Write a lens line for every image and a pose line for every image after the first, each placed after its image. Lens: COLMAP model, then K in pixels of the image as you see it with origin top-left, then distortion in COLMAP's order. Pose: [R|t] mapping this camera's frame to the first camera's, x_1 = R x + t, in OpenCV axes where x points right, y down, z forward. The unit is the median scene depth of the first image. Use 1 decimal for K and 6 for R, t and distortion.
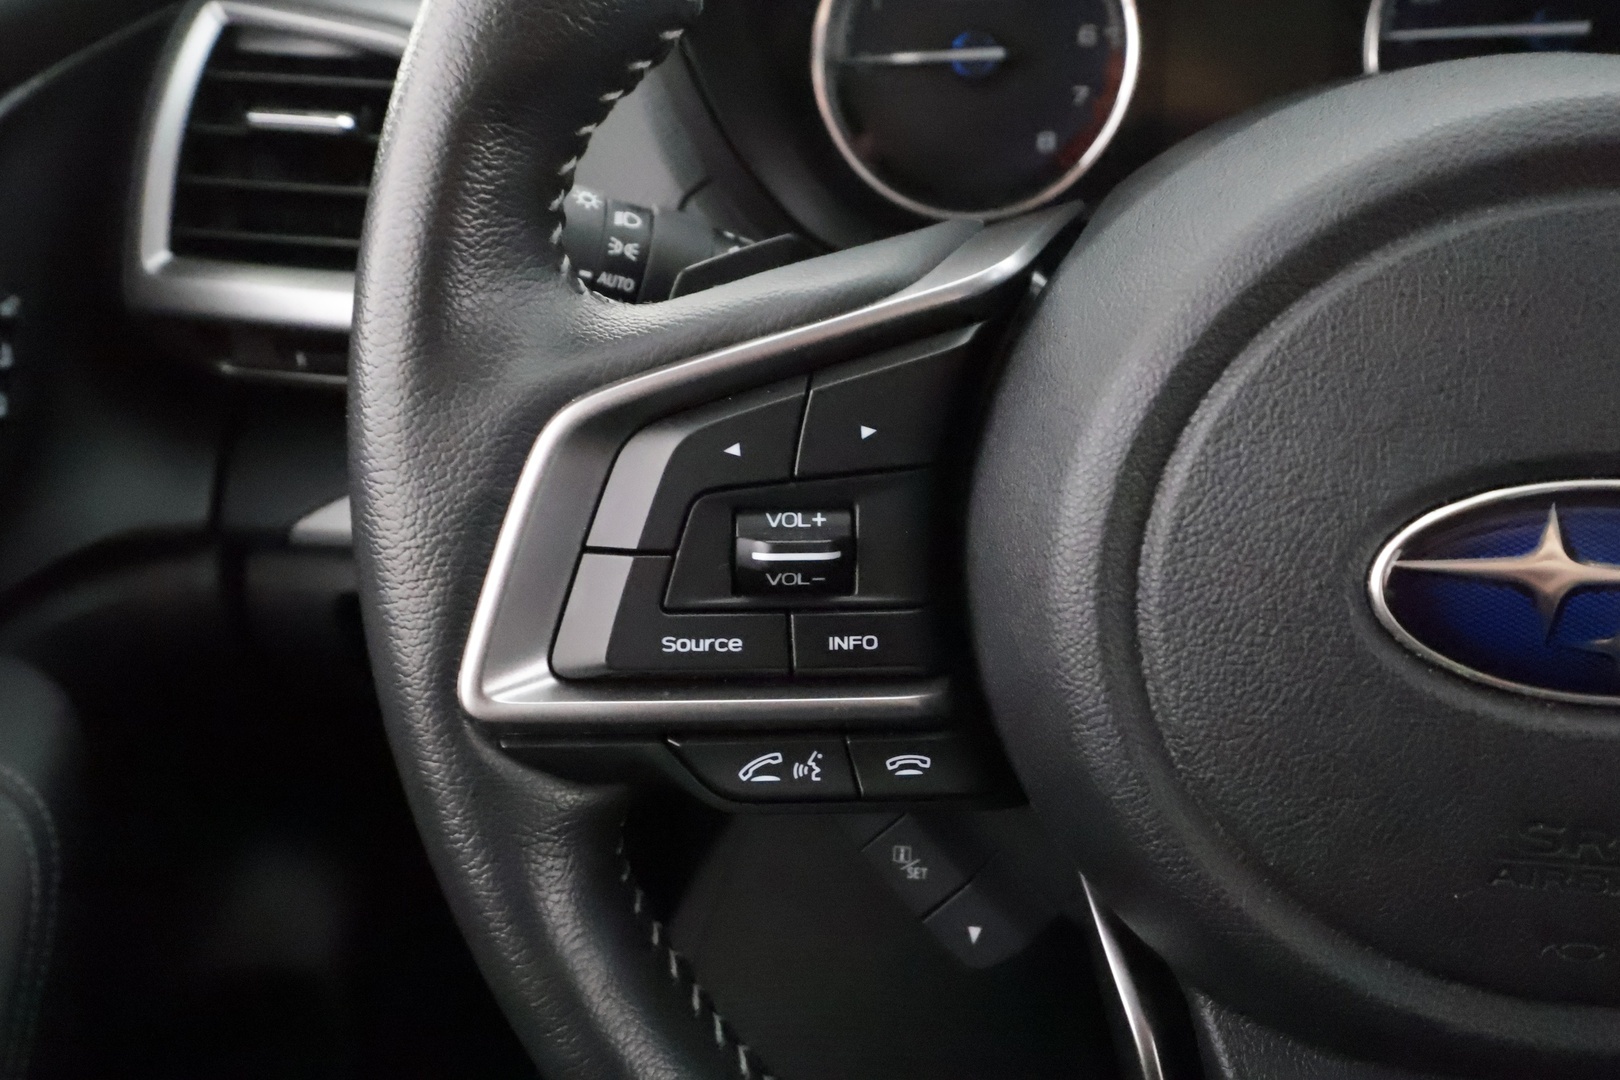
lens RADIAL K [[1287.6, 0, 808.1], [0, 1287.6, 542.5], [0, 0, 1]] dist [0.000836, 0.008505]
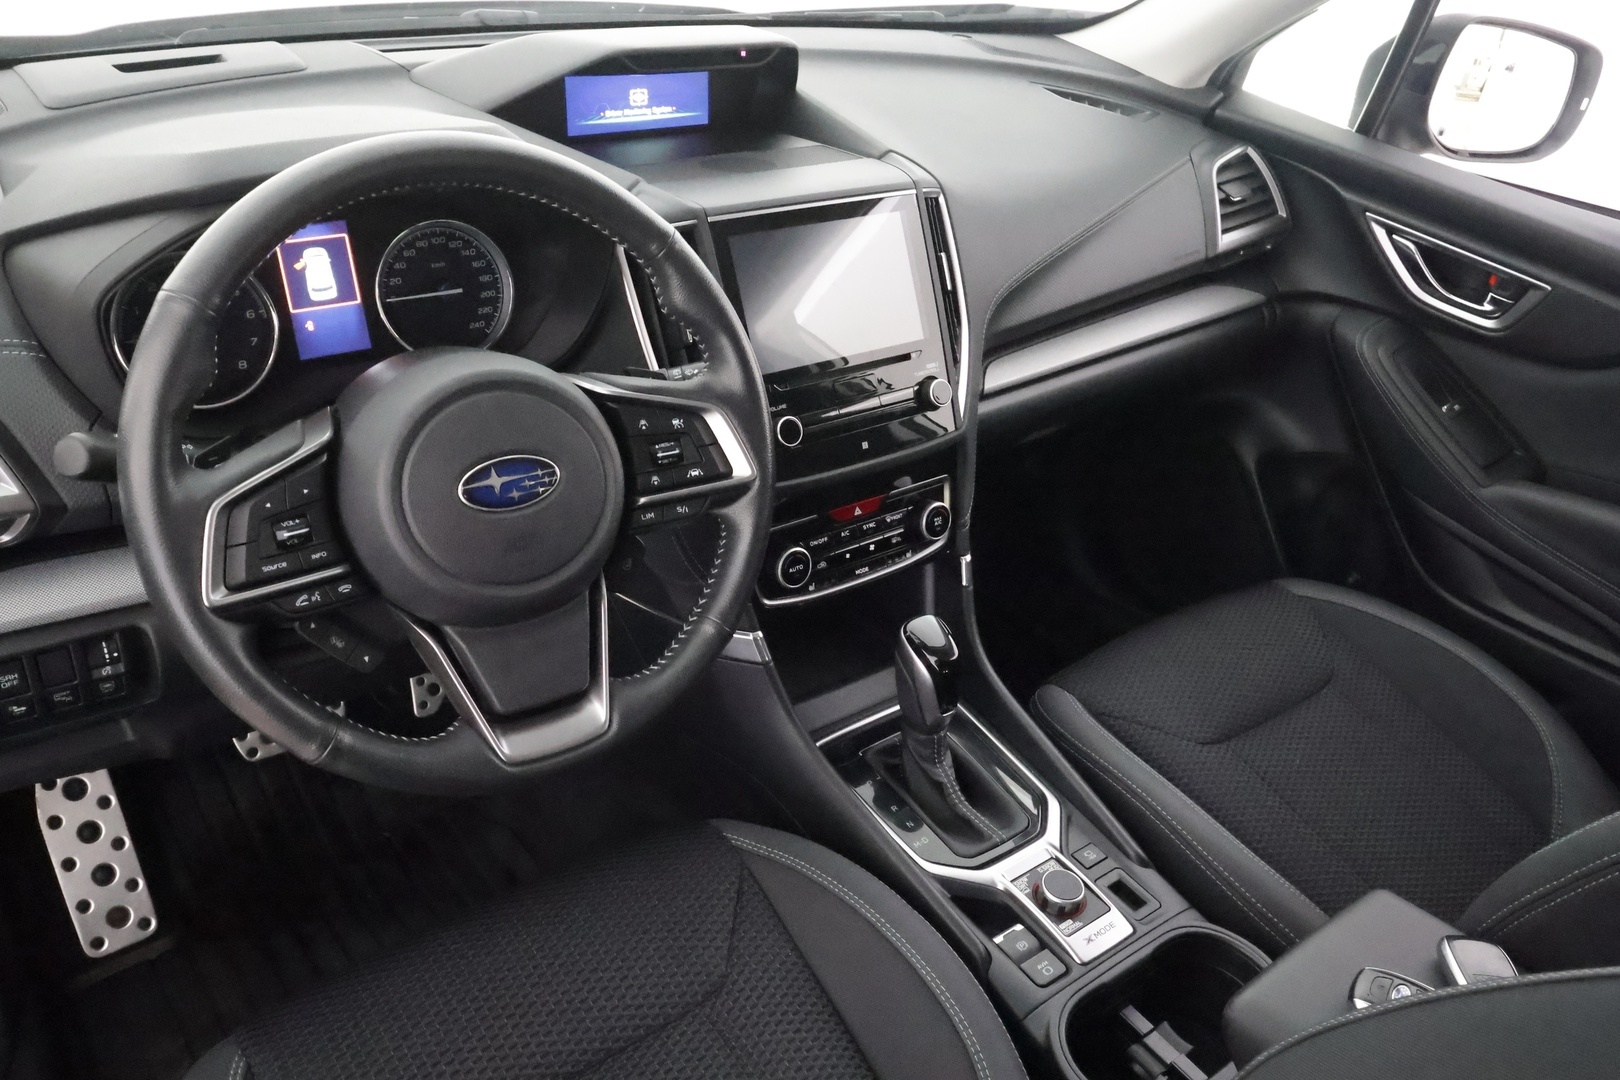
lens RADIAL K [[1287.6, 0, 810.5], [0, 1287.6, 543.9], [0, 0, 1]] dist [0.000836, 0.008505]
pose [[0.716074, -0.243312, 0.654246, -1.192794], [0.278771, 0.958974, 0.051525, 0.227985], [-0.639941, 0.145489, 0.754525, -2.241205]]
